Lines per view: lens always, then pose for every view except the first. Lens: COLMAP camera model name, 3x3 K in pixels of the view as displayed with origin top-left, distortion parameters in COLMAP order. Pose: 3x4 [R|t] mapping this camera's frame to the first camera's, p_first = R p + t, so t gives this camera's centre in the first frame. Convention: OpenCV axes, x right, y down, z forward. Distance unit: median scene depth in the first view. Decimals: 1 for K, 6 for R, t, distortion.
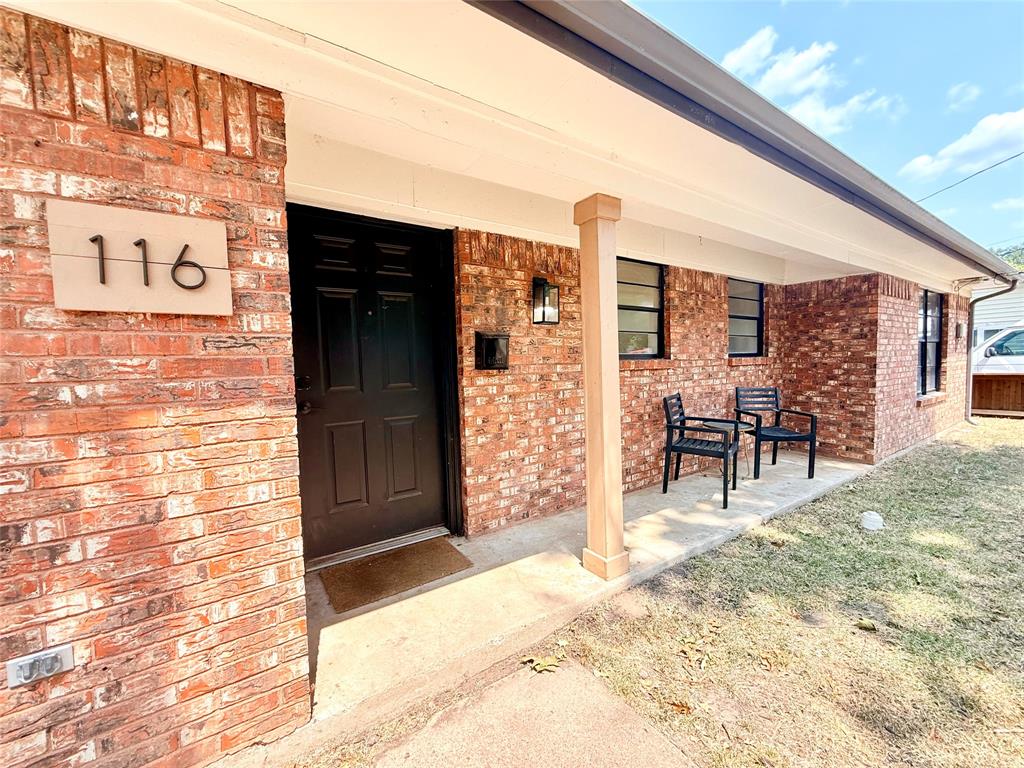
lens RADIAL K [[413.8, 0, 512.4], [0, 413.8, 385.9], [0, 0, 1]] dist [-0.000177, -0.000290]
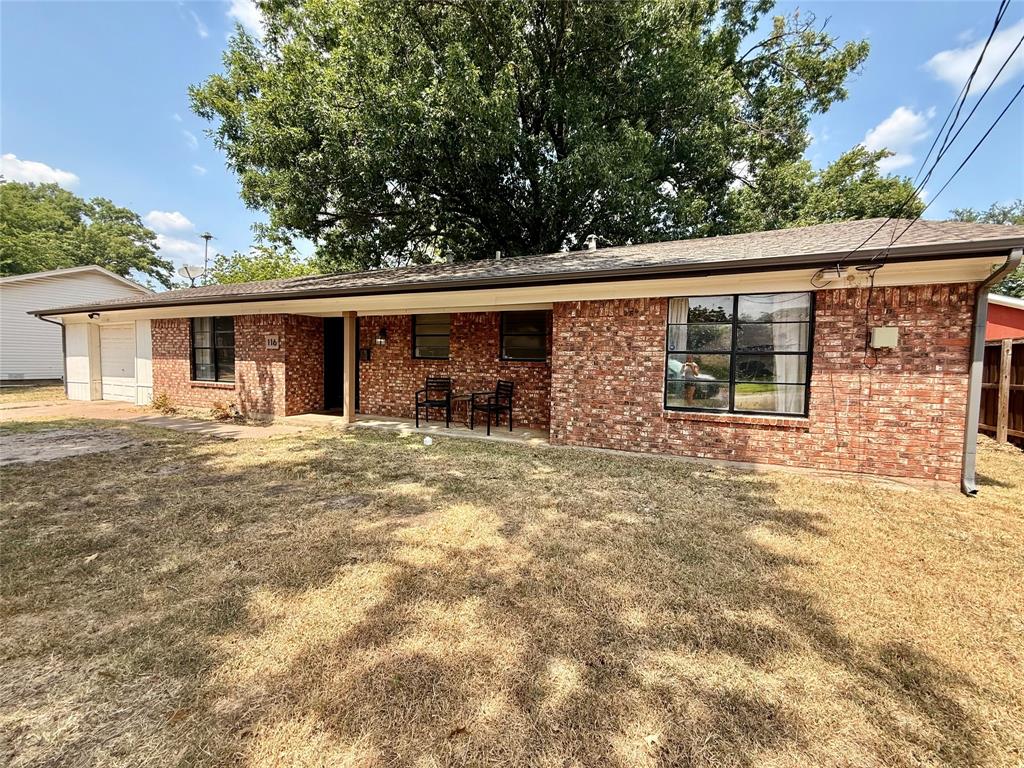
lens RADIAL K [[413.8, 0, 511.5], [0, 413.8, 382.9], [0, 0, 1]] dist [-0.000177, -0.000290]
pose [[0.524529, 0.079541, -0.847669, 2.779733], [-0.078798, 0.995888, 0.044690, -0.085616], [0.847738, 0.043354, 0.528640, 0.266080]]
